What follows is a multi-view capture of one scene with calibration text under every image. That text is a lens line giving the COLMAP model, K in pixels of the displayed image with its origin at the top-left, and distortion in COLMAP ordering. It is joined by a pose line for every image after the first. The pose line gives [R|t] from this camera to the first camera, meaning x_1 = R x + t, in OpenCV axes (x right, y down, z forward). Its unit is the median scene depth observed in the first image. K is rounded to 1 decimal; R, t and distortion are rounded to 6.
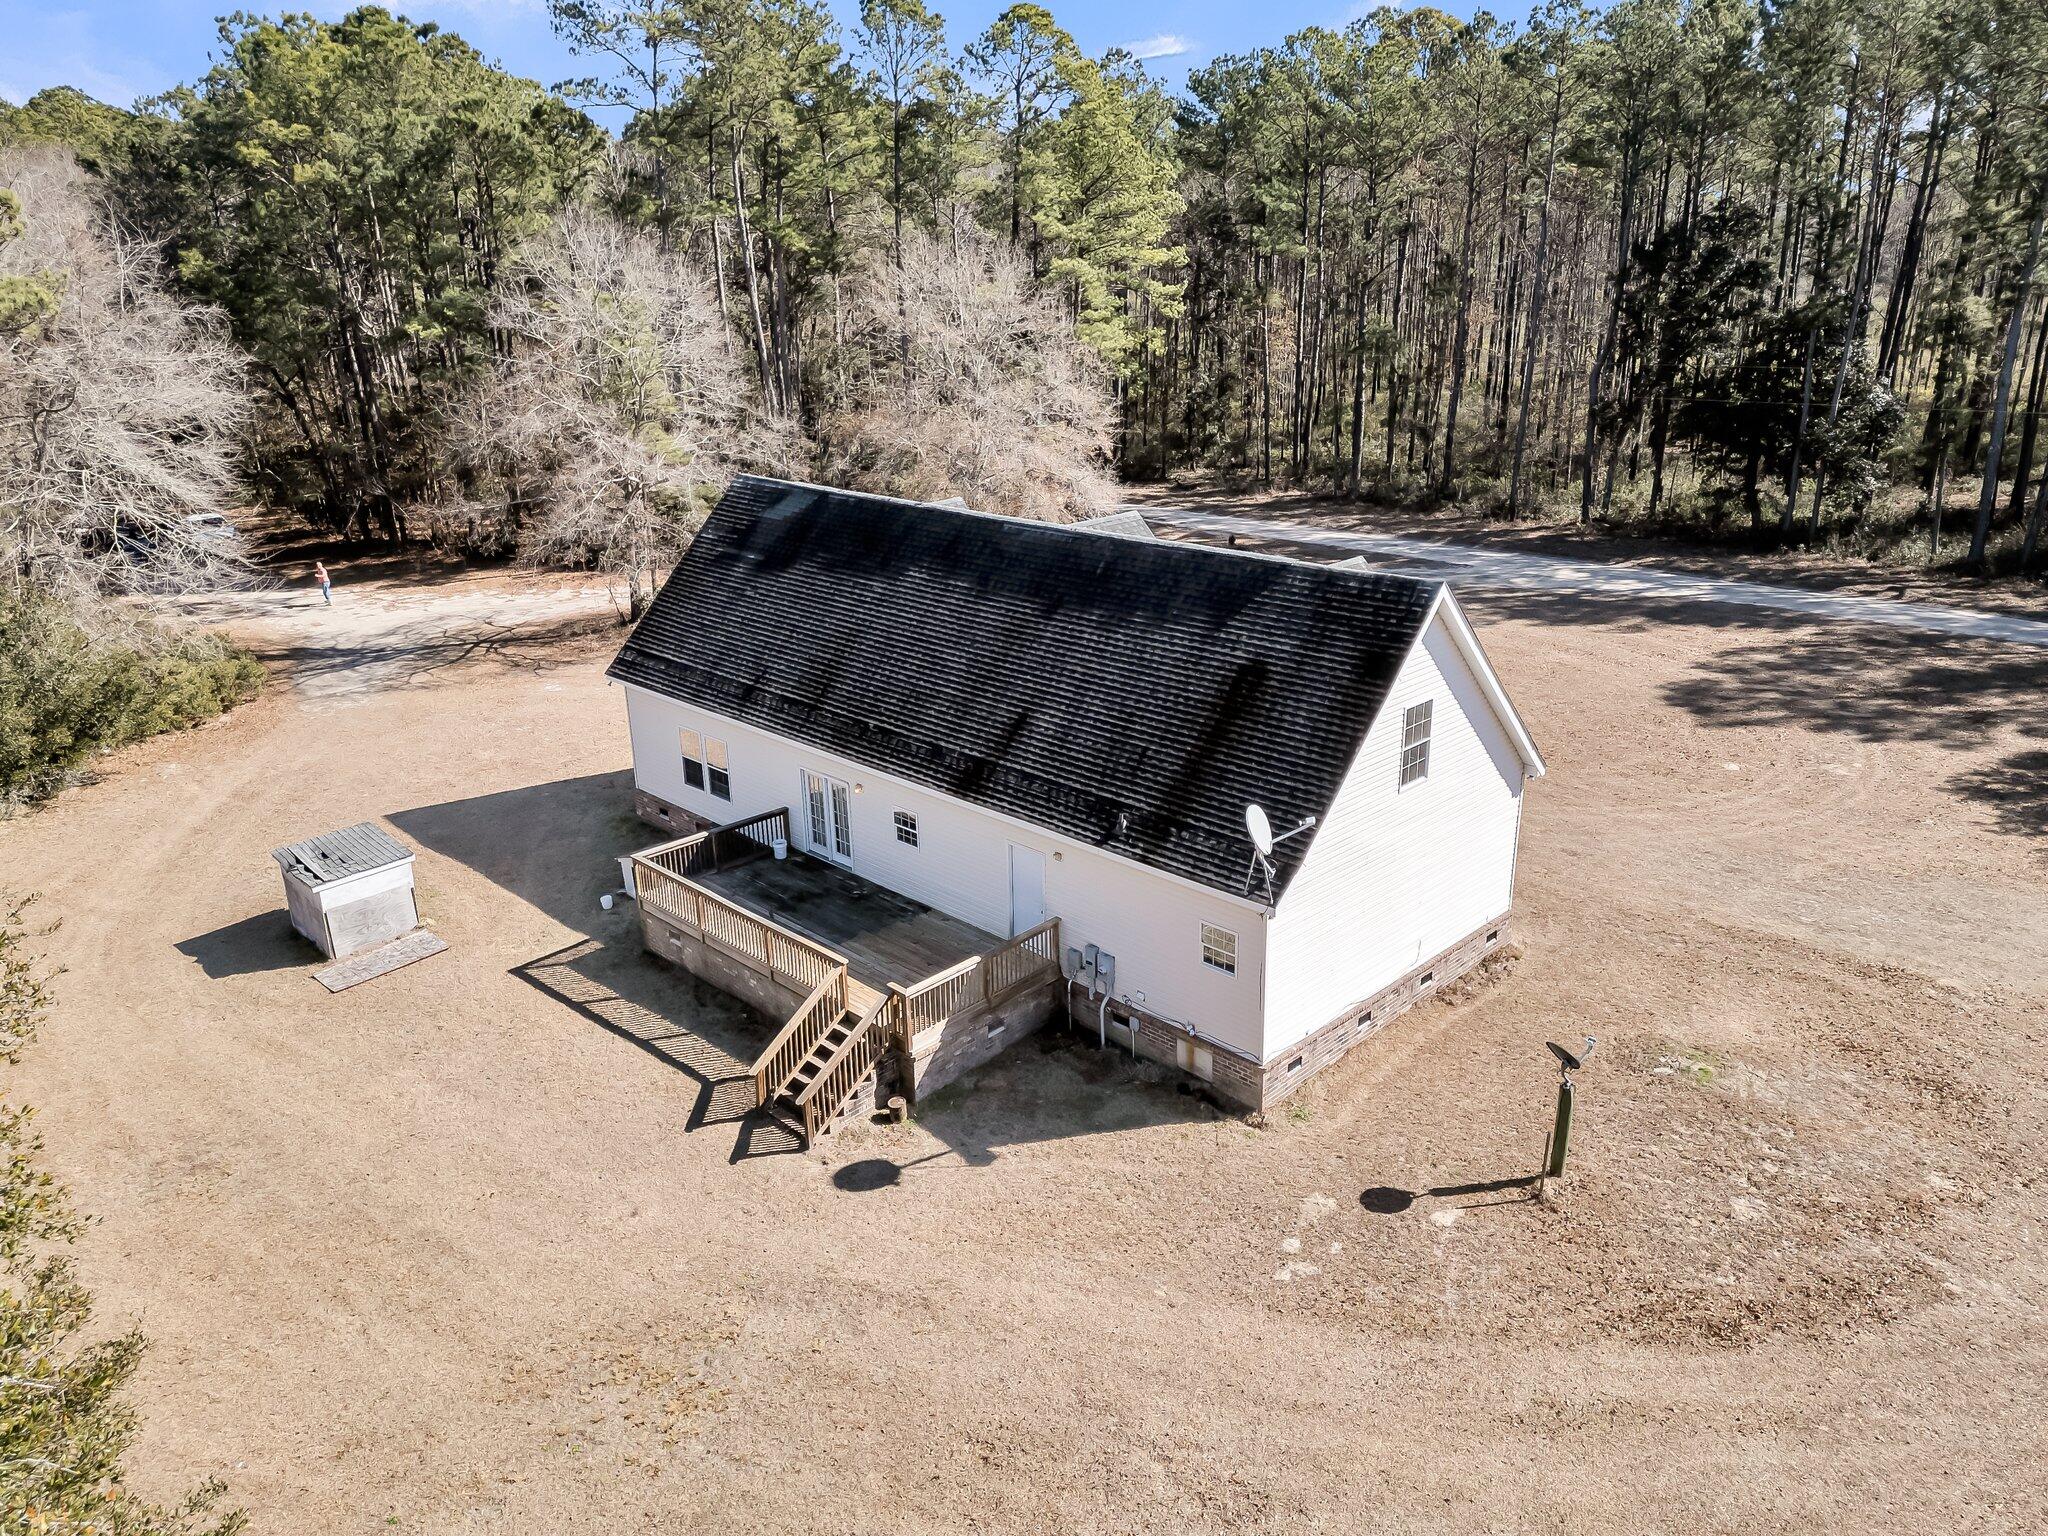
lens RADIAL K [[1446.0, 0, 1024.4], [0, 1446.0, 767.9], [0, 0, 1]] dist [0.054047, -0.036618]
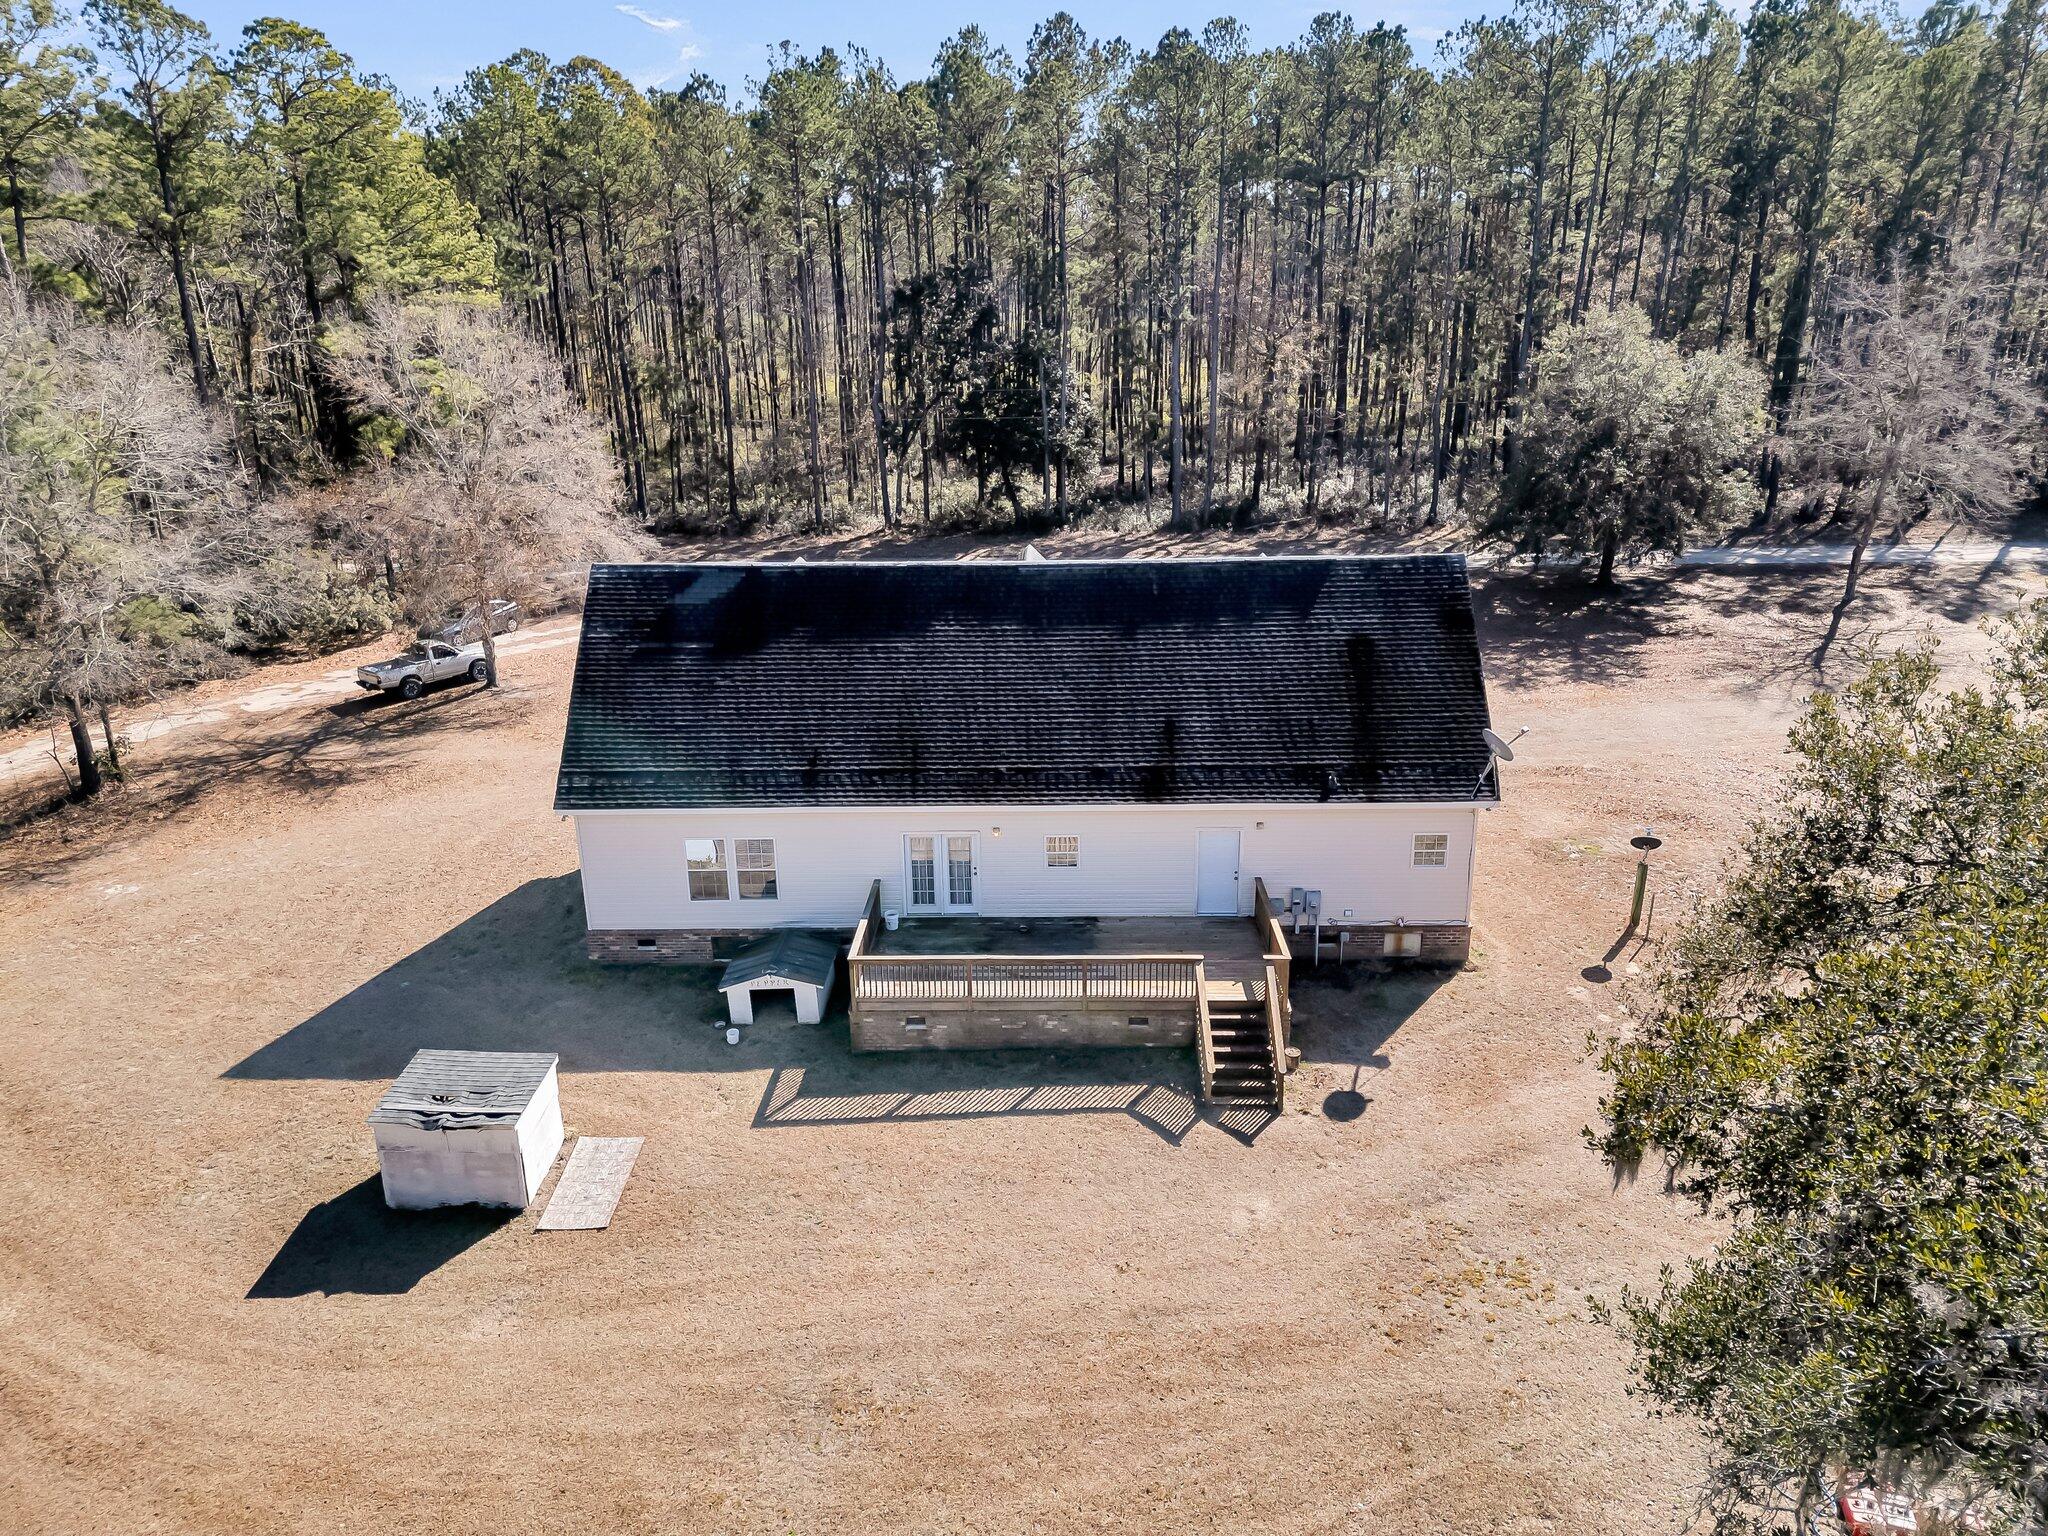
lens RADIAL K [[1446.0, 0, 1021.0], [0, 1446.0, 760.9], [0, 0, 1]] dist [0.054047, -0.036618]
pose [[0.721783, -0.222346, 0.655432, -0.745877], [0.234397, 0.969561, 0.070785, -0.101804], [-0.651220, 0.102540, 0.751930, 0.184612]]
